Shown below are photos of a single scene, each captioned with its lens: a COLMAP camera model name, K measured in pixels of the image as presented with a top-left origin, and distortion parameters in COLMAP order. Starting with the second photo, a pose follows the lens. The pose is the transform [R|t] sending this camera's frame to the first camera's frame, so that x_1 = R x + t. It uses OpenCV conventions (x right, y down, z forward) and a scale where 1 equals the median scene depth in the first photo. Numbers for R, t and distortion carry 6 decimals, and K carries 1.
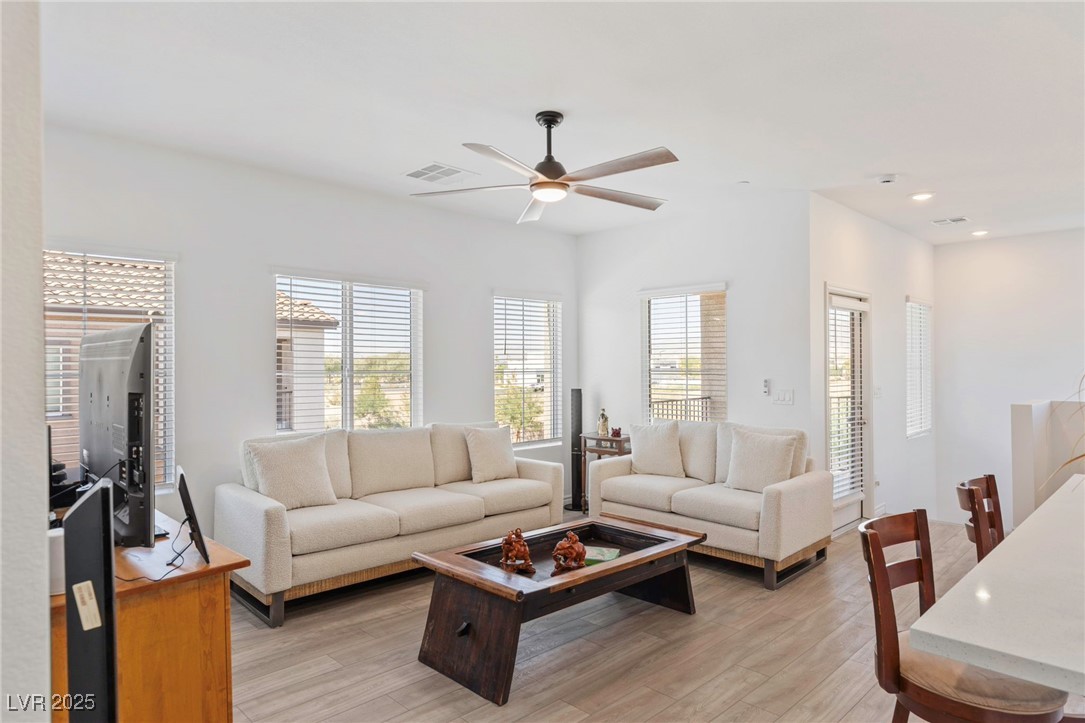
lens RADIAL K [[638.2, 0, 550.9], [0, 638.2, 360.2], [0, 0, 1]] dist [0.001060, 0.000969]
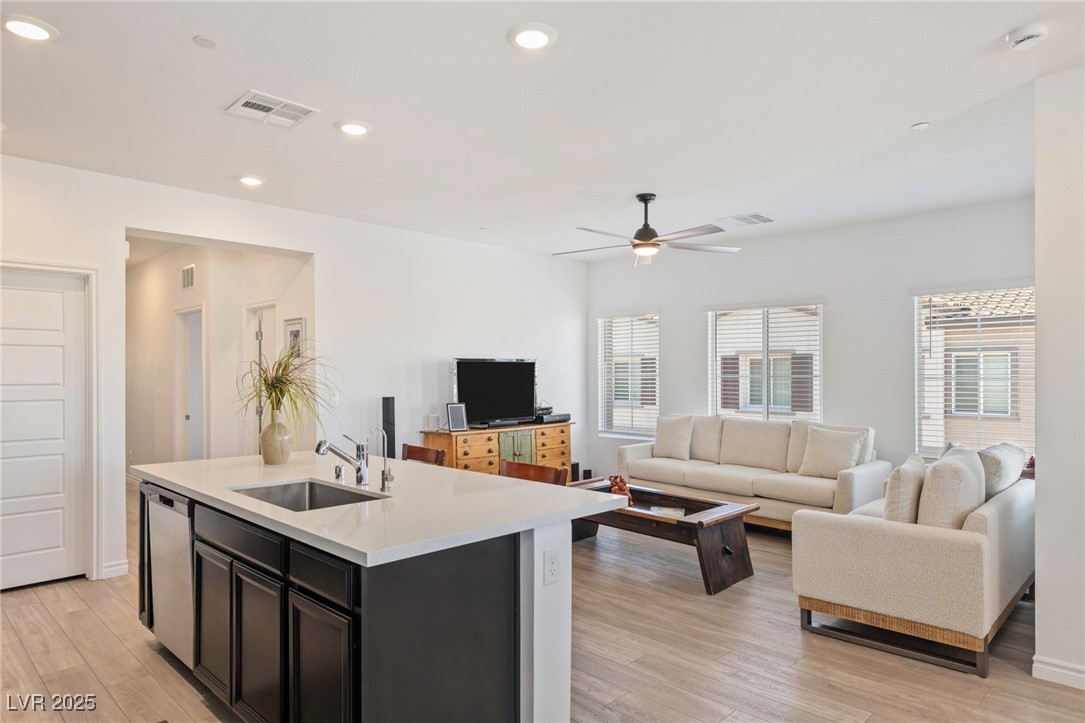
lens RADIAL K [[664.0, 0, 540.7], [0, 664.0, 375.2], [0, 0, 1]] dist [0.005941, -0.002248]
pose [[0.007109, 0.007376, -0.999948, 1.356656], [0.010299, 0.999919, 0.007449, 0.003935], [0.999922, -0.010351, 0.007033, 0.693538]]
